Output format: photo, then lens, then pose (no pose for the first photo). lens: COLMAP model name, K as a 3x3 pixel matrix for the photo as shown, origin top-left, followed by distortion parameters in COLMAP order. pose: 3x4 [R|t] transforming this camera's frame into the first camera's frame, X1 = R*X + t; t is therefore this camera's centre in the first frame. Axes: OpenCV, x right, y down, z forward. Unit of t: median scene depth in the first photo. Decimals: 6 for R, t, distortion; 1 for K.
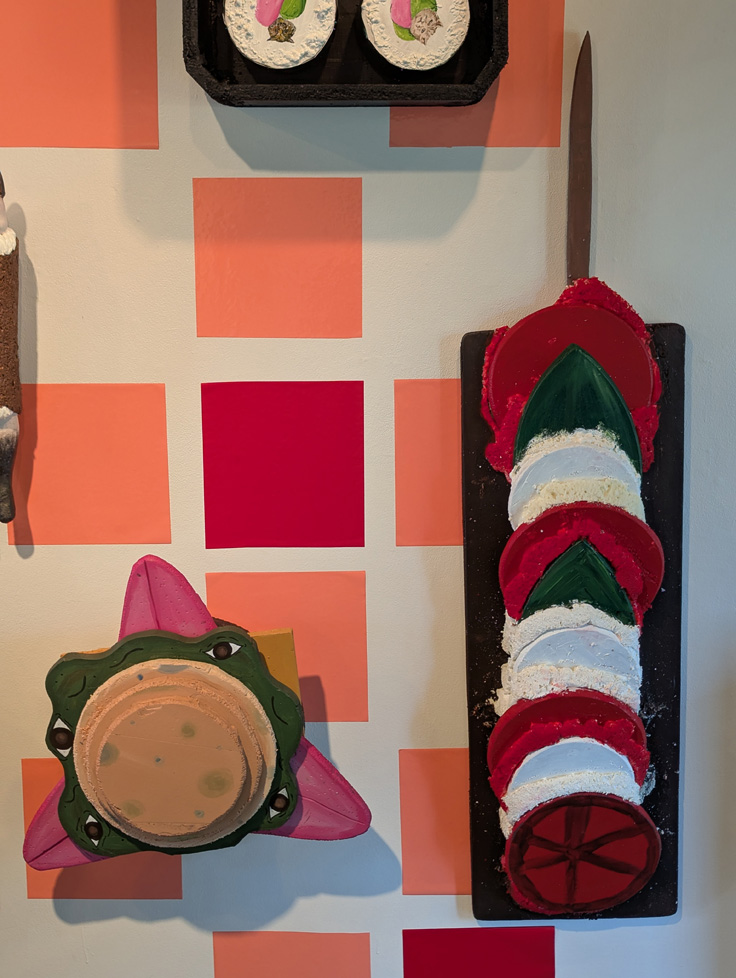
lens RADIAL K [[1365.9, 0, 365.9], [0, 1365.9, 486.6], [0, 0, 1]] dist [0.070642, 0.000000]
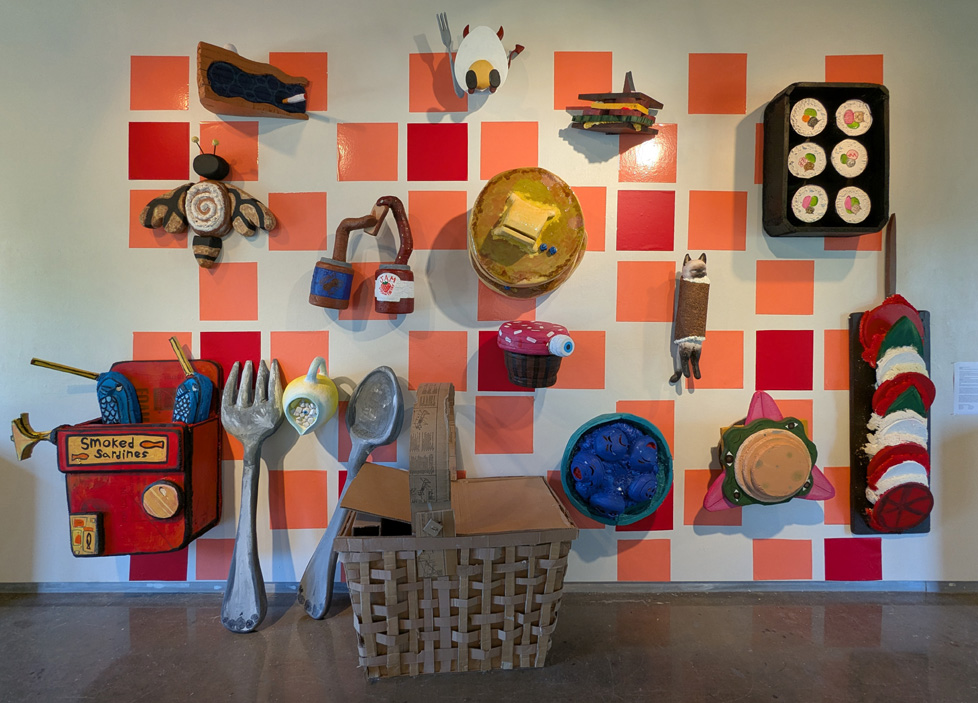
lens RADIAL K [[473.5, 0, 500.4], [0, 473.5, 313.4], [0, 0, 1]] dist [-0.000217, 0.001631]
pose [[0.999984, 0.004767, 0.003040, -0.661946], [-0.004137, 0.983414, -0.181326, 0.070210], [-0.003854, 0.181311, 0.983418, 0.030111]]
